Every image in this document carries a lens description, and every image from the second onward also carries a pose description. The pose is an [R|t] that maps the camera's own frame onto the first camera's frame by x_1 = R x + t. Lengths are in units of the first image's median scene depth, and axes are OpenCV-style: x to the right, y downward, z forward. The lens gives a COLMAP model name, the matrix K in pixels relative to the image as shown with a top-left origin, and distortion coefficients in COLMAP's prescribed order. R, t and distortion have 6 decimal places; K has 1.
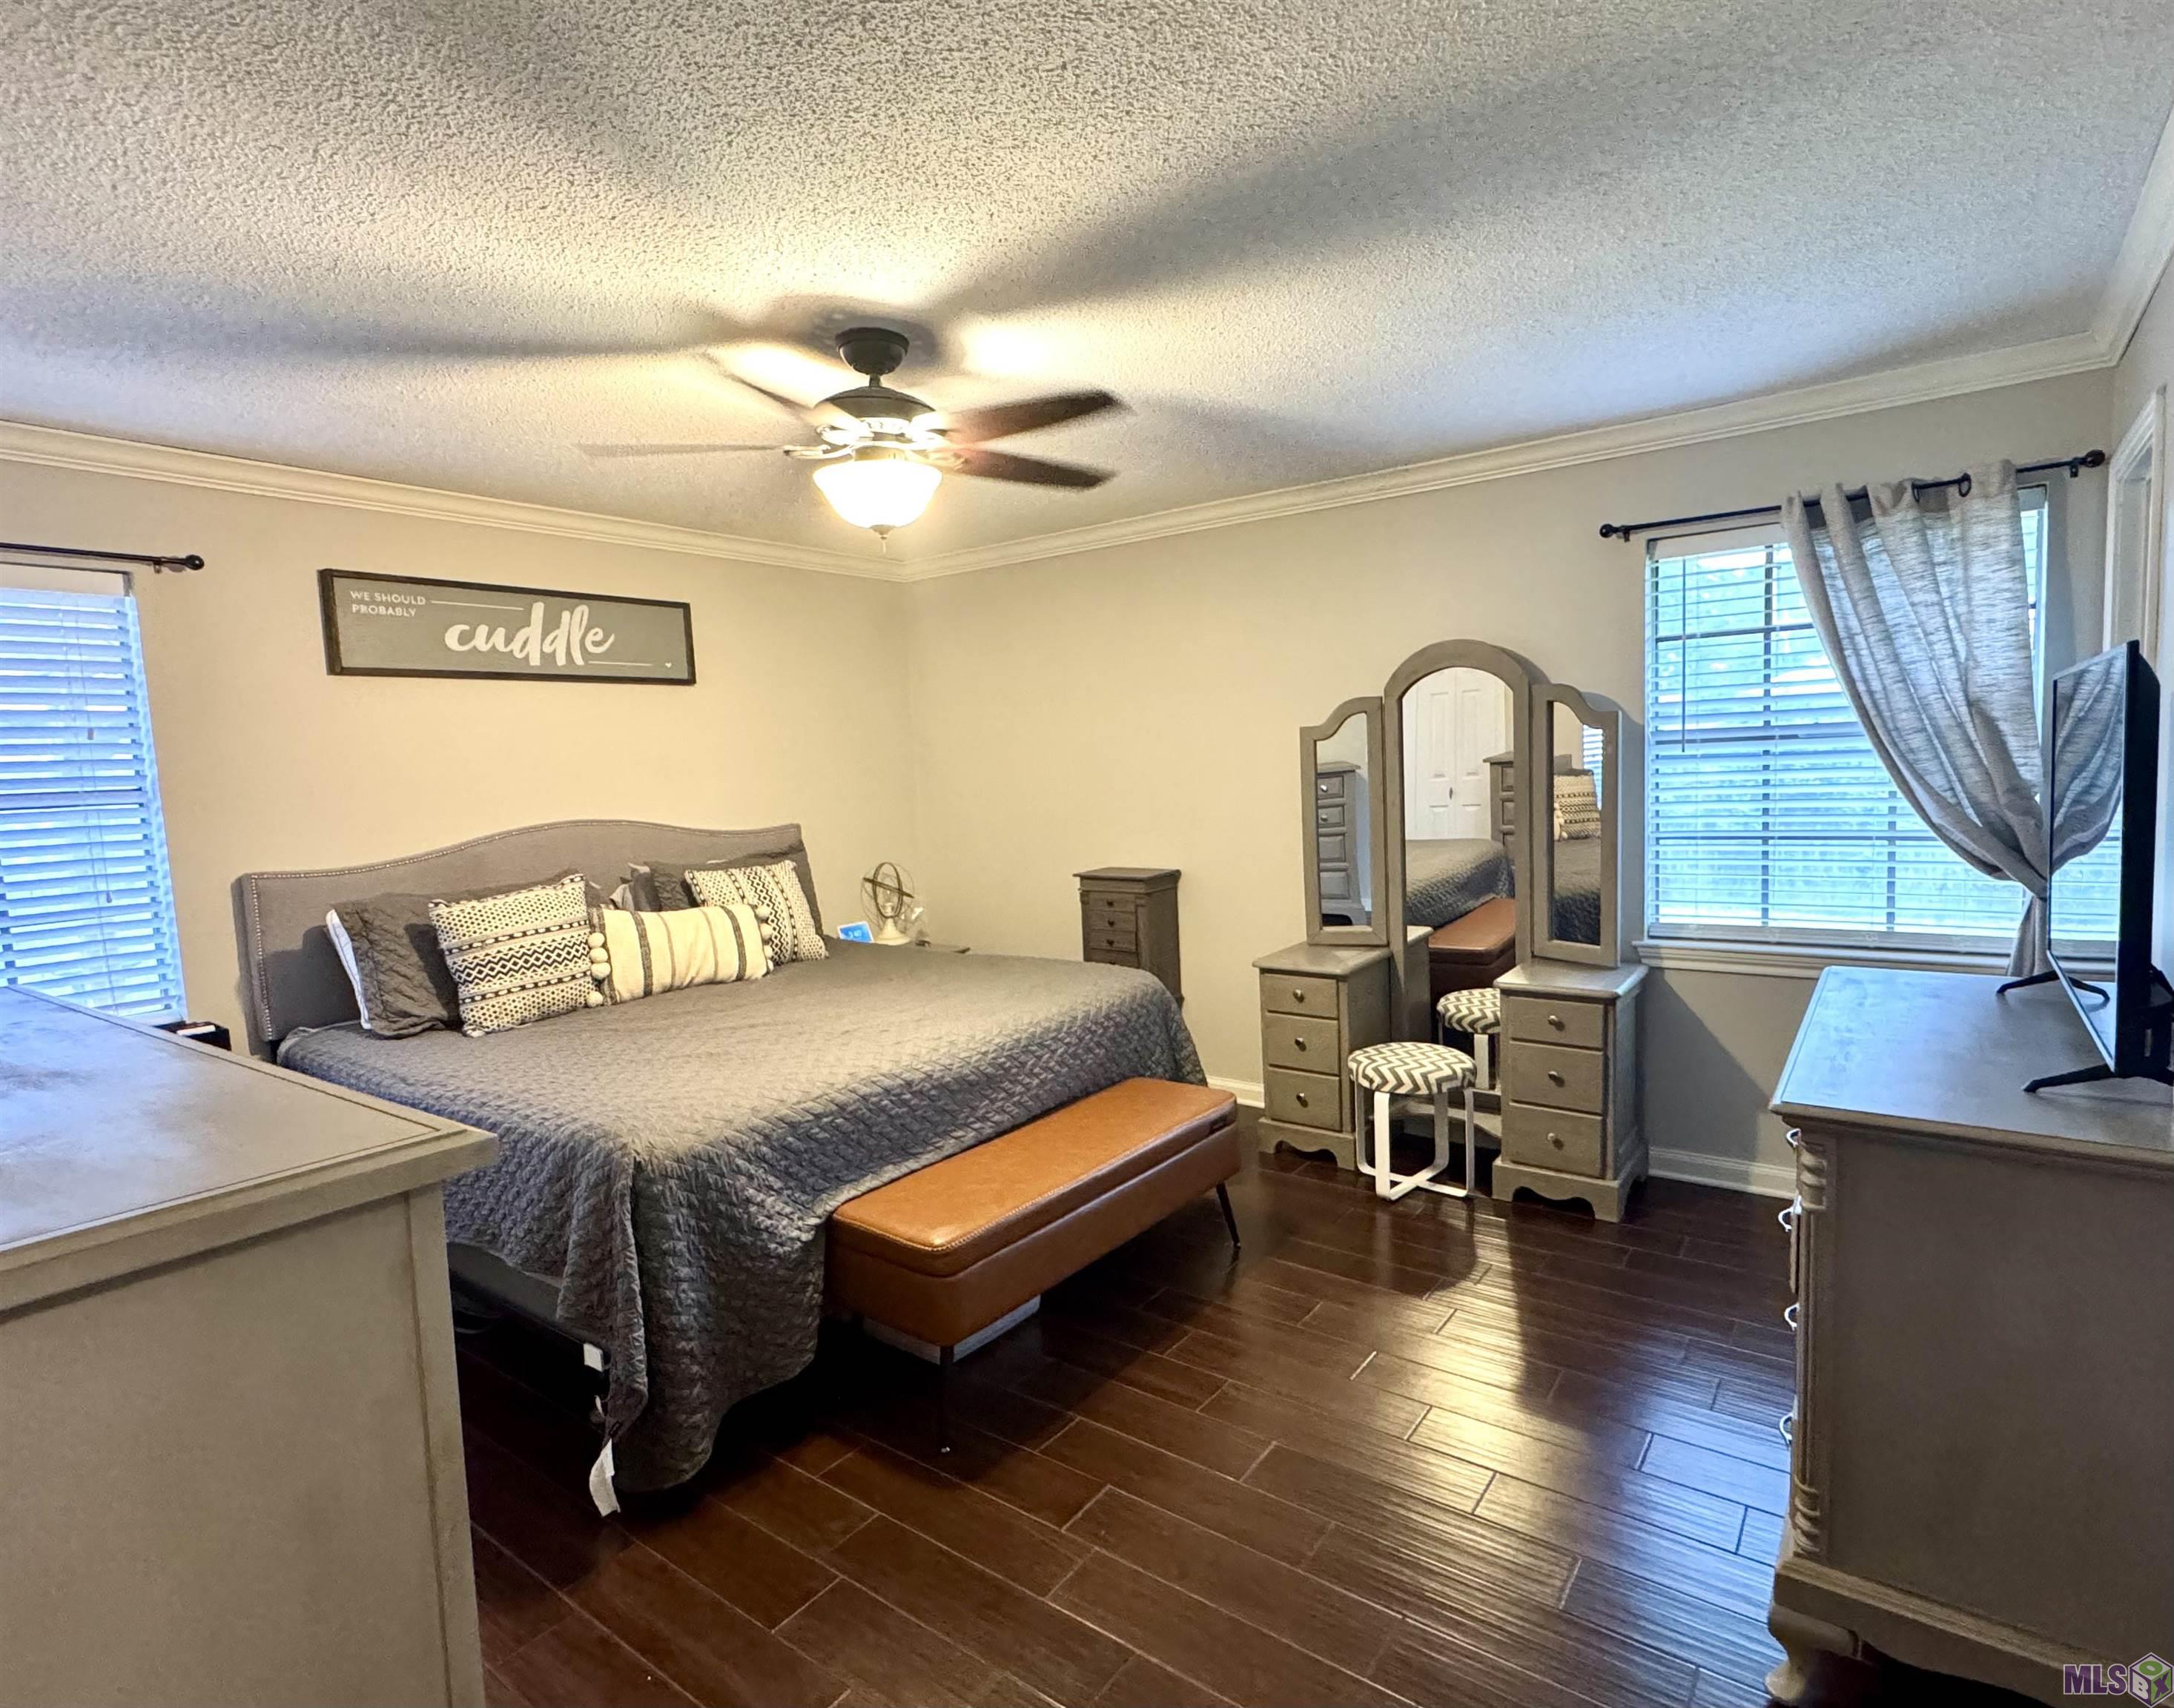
lens RADIAL K [[1136.8, 0, 1087.0], [0, 1136.8, 854.0], [0, 0, 1]] dist [0.001445, 0.000055]
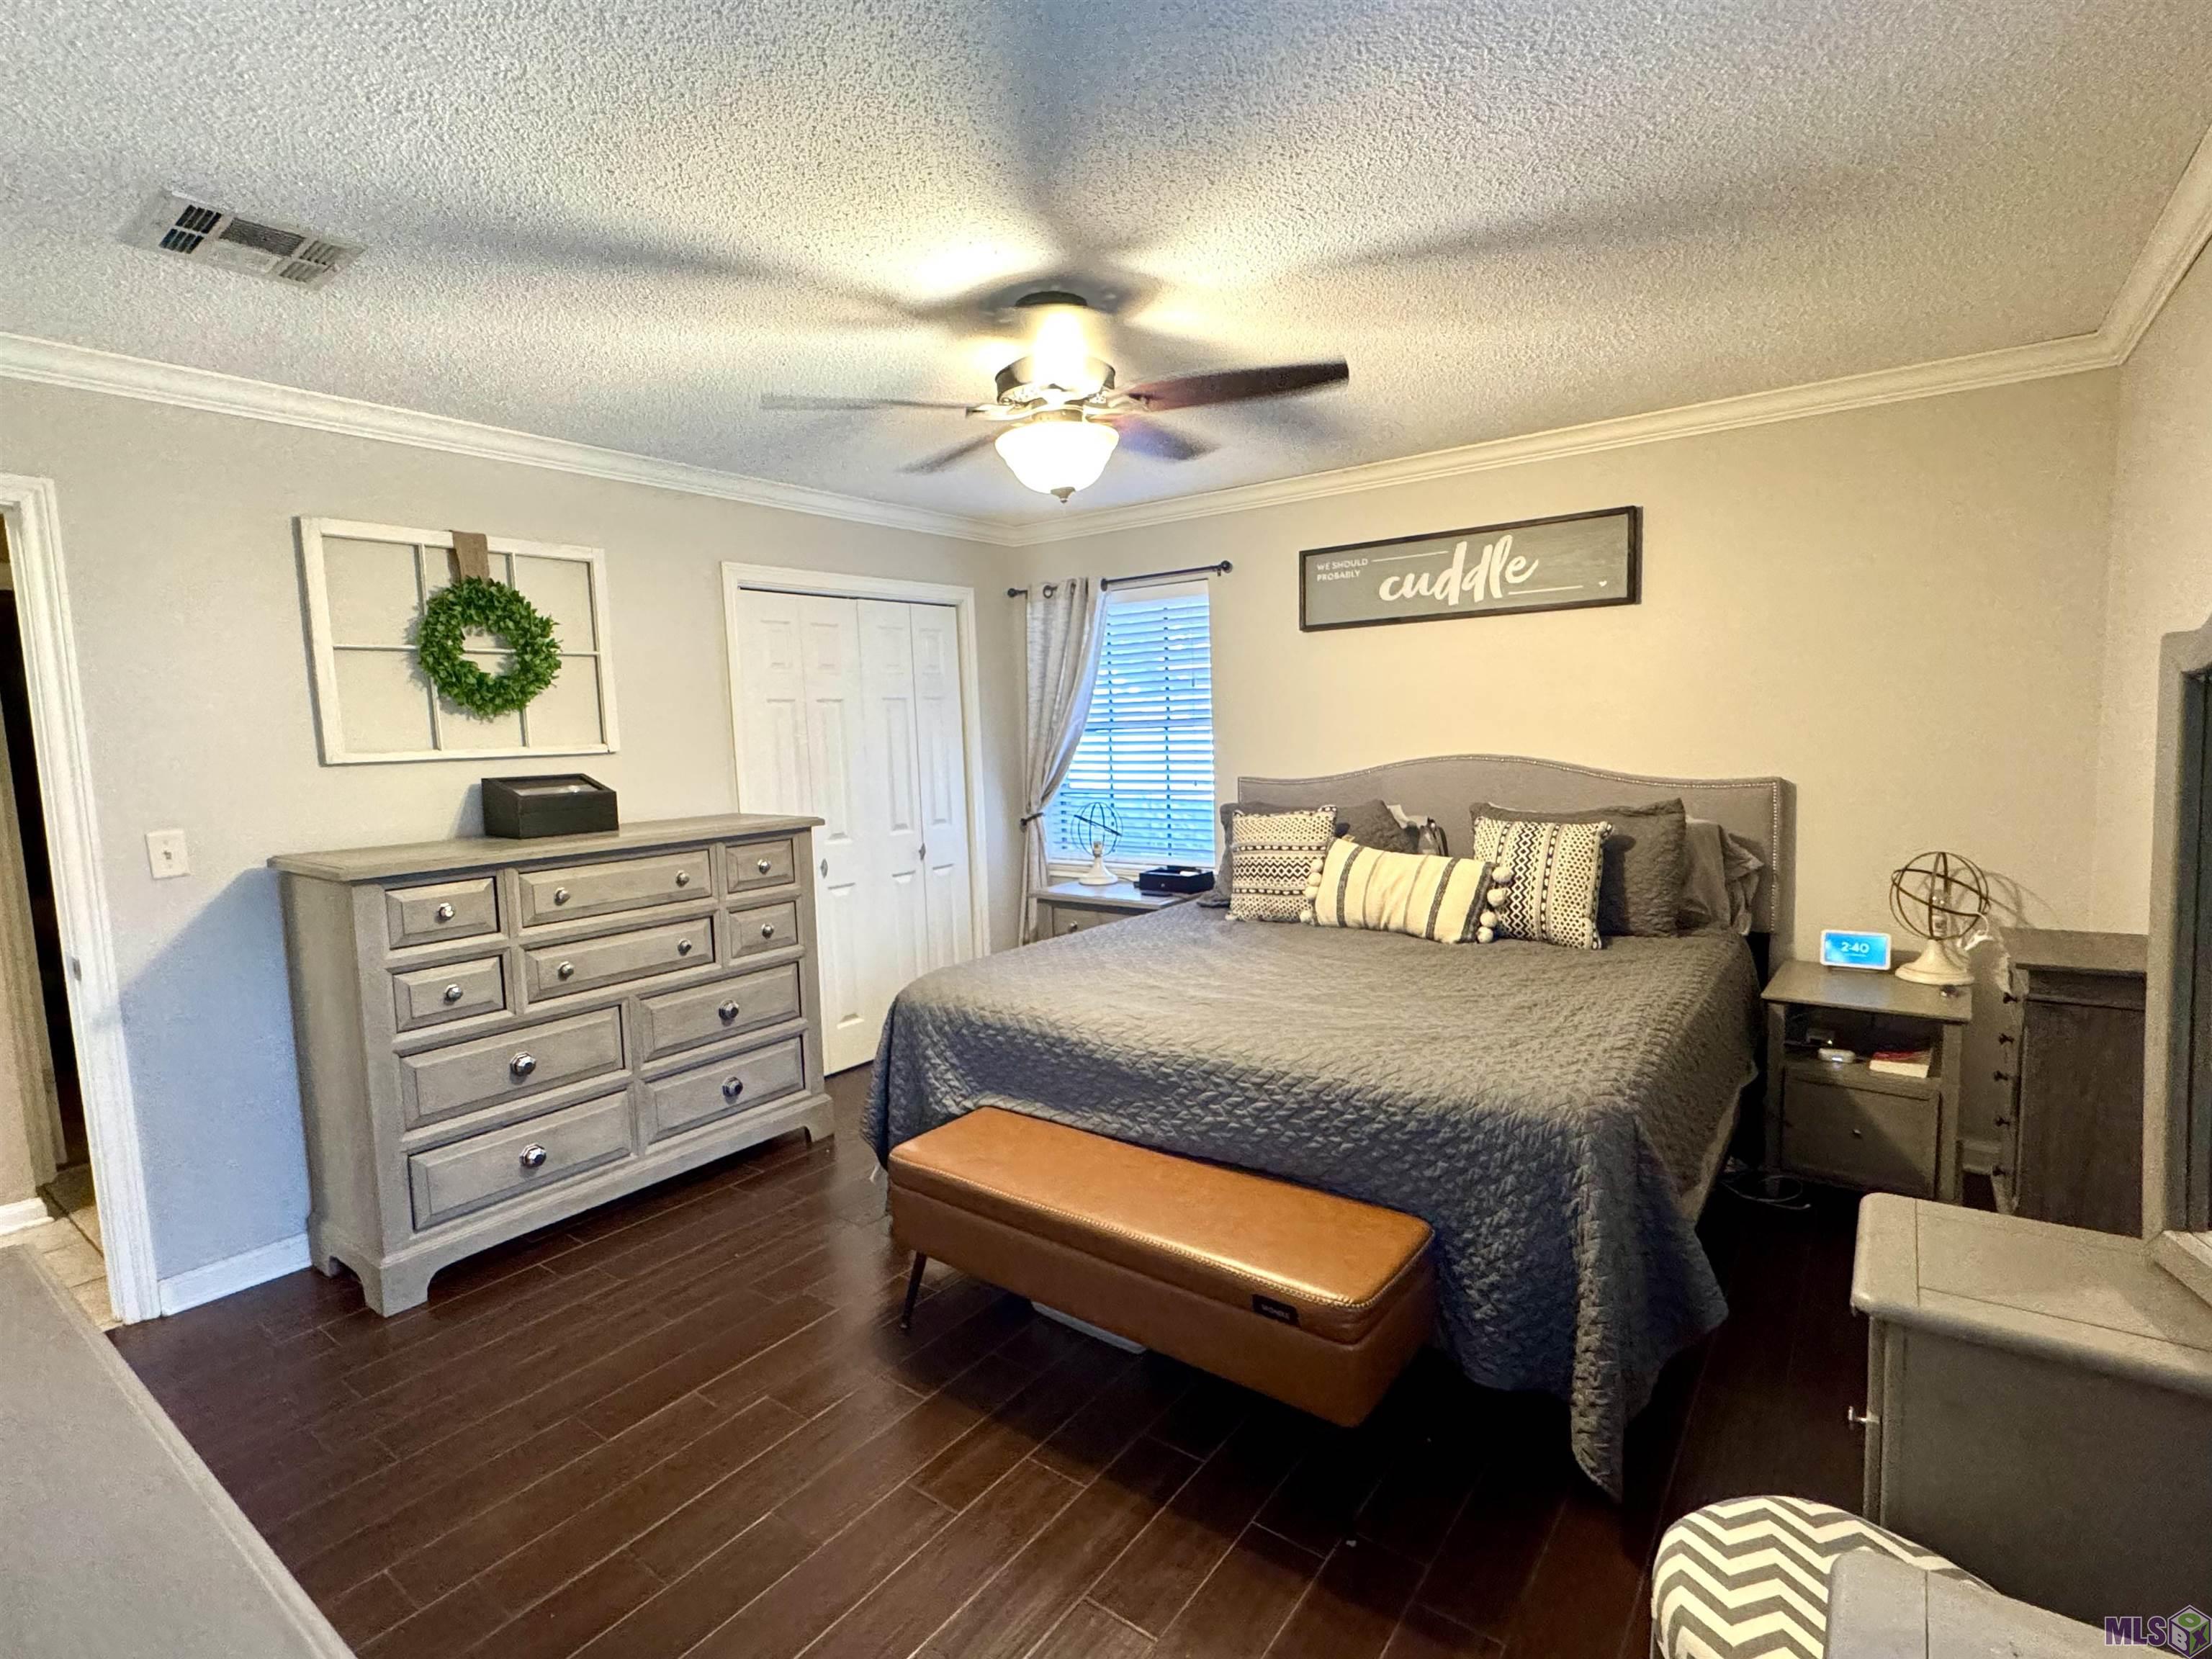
lens RADIAL K [[1057.3, 0, 1106.0], [0, 1057.3, 829.5], [0, 0, 1]] dist [-0.001925, -0.000151]
pose [[0.003746, 0.141271, -0.989964, 0.579502], [-0.050287, 0.988745, 0.140907, -0.093206], [0.998728, 0.049254, 0.010808, 0.774015]]
